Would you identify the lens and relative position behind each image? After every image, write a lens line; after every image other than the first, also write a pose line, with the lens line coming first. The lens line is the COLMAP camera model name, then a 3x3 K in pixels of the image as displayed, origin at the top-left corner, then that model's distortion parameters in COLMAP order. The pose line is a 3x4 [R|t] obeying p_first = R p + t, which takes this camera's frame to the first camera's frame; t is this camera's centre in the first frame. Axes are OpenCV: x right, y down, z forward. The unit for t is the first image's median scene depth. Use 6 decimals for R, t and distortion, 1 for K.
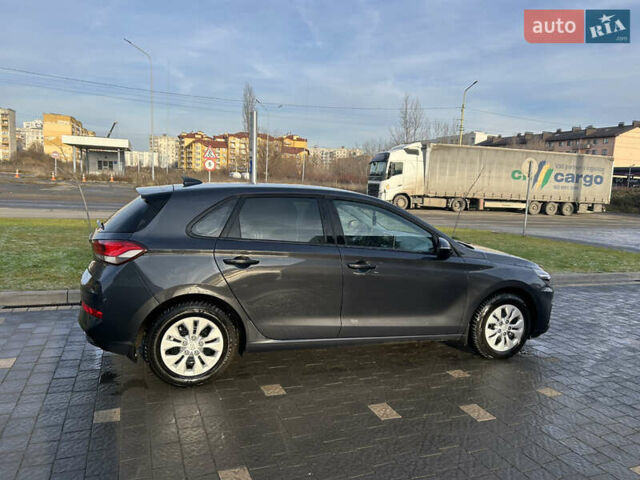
lens RADIAL K [[481.9, 0, 320.0], [0, 481.9, 240.0], [0, 0, 1]] dist [-0.002463, -0.001453]
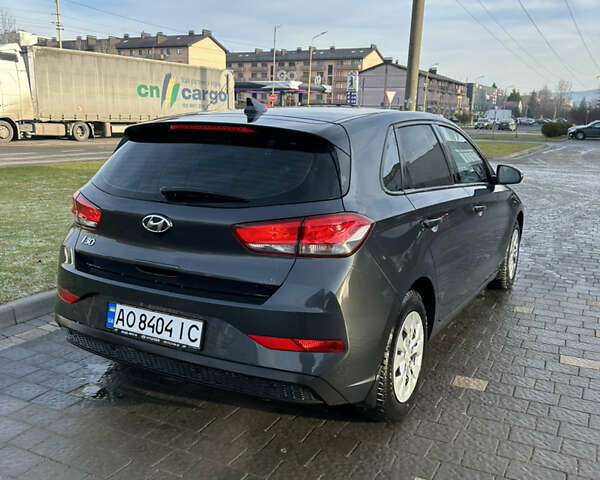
lens RADIAL K [[599.6, 0, 300.0], [0, 599.6, 240.0], [0, 0, 1]] dist [0.049537, -0.076974]
pose [[0.744684, -0.163213, 0.647153, -0.095952], [0.092372, 0.985511, 0.142253, -0.007454], [-0.660994, -0.046155, 0.748970, 0.052133]]
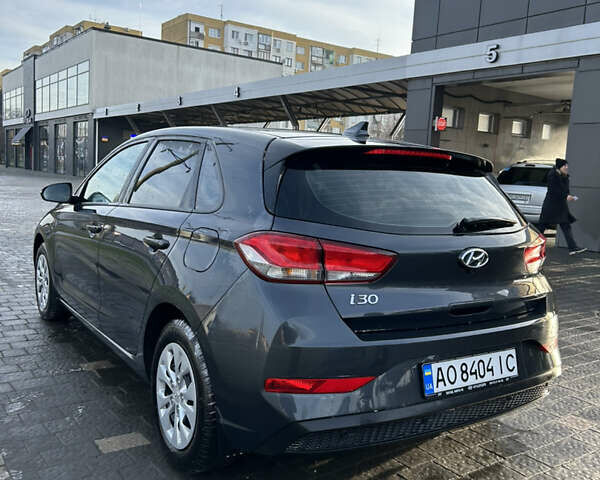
lens RADIAL K [[599.6, 0, 300.0], [0, 599.6, 240.0], [0, 0, 1]] dist [0.049537, -0.076974]
pose [[-0.242067, -0.167174, 0.955749, -0.472589], [0.045236, 0.982029, 0.183227, -0.136297], [-0.969204, 0.087588, -0.230155, 1.617142]]
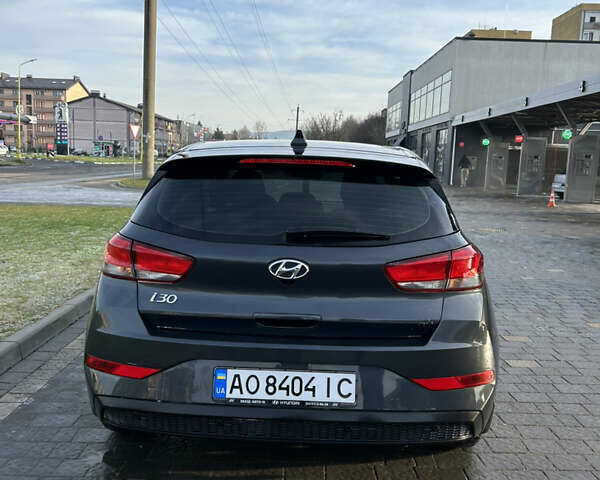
lens RADIAL K [[599.6, 0, 300.0], [0, 599.6, 240.0], [0, 0, 1]] dist [0.049537, -0.076974]
pose [[0.362324, -0.156770, 0.918773, -0.460327], [0.095555, 0.986807, 0.130696, -0.078291], [-0.927141, 0.040439, 0.372524, 0.695982]]
